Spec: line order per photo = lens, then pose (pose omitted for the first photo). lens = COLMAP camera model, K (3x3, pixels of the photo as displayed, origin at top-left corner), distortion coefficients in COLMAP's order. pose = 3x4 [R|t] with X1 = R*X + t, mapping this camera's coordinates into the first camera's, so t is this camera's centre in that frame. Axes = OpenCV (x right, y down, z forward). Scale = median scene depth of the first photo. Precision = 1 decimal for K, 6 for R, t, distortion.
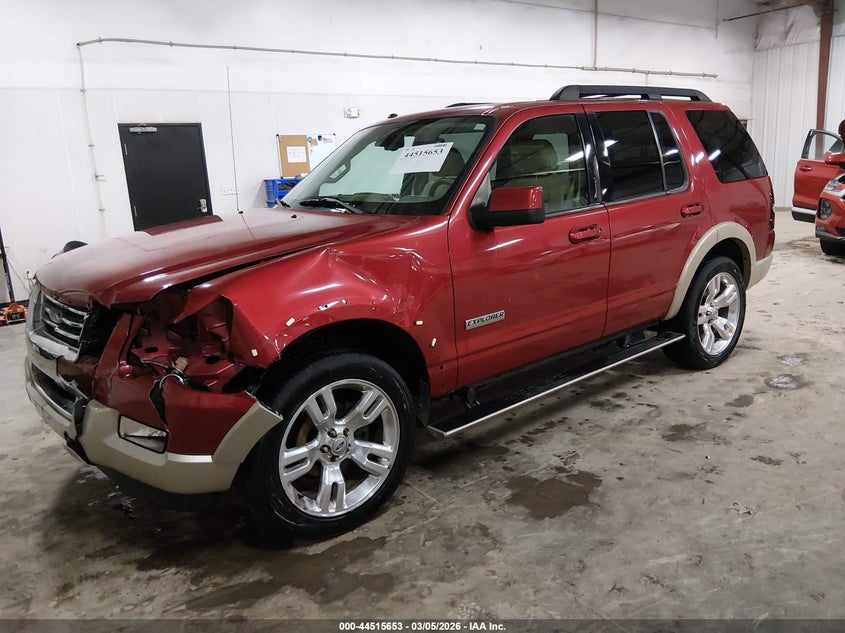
lens RADIAL K [[692.9, 0, 422.5], [0, 692.9, 316.5], [0, 0, 1]] dist [0.084583, -0.185417]
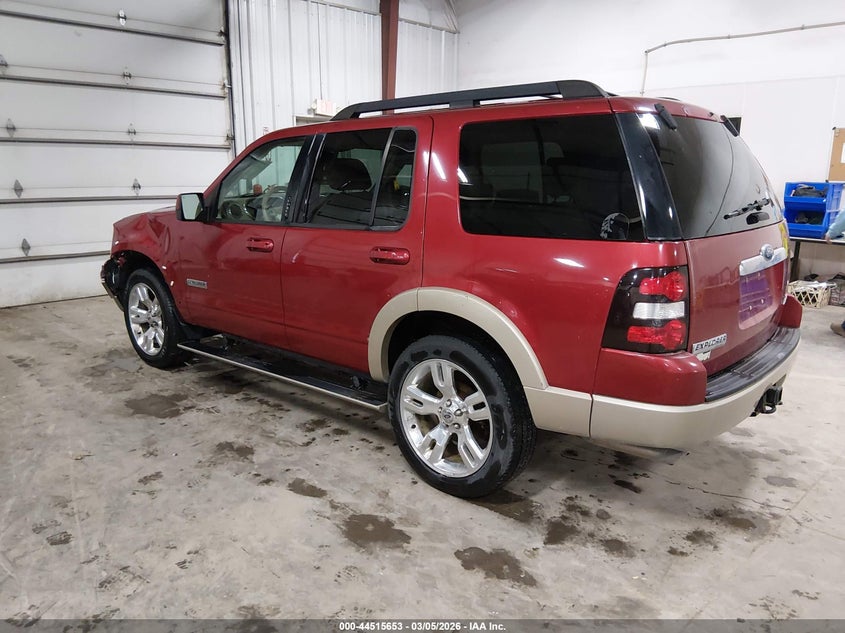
lens RADIAL K [[692.9, 0, 422.5], [0, 692.9, 316.5], [0, 0, 1]] dist [0.084583, -0.185417]
pose [[0.085554, 0.255550, -0.963003, 1.281178], [-0.216943, 0.948134, 0.232331, -0.307091], [0.972428, 0.189040, 0.136556, 1.050125]]
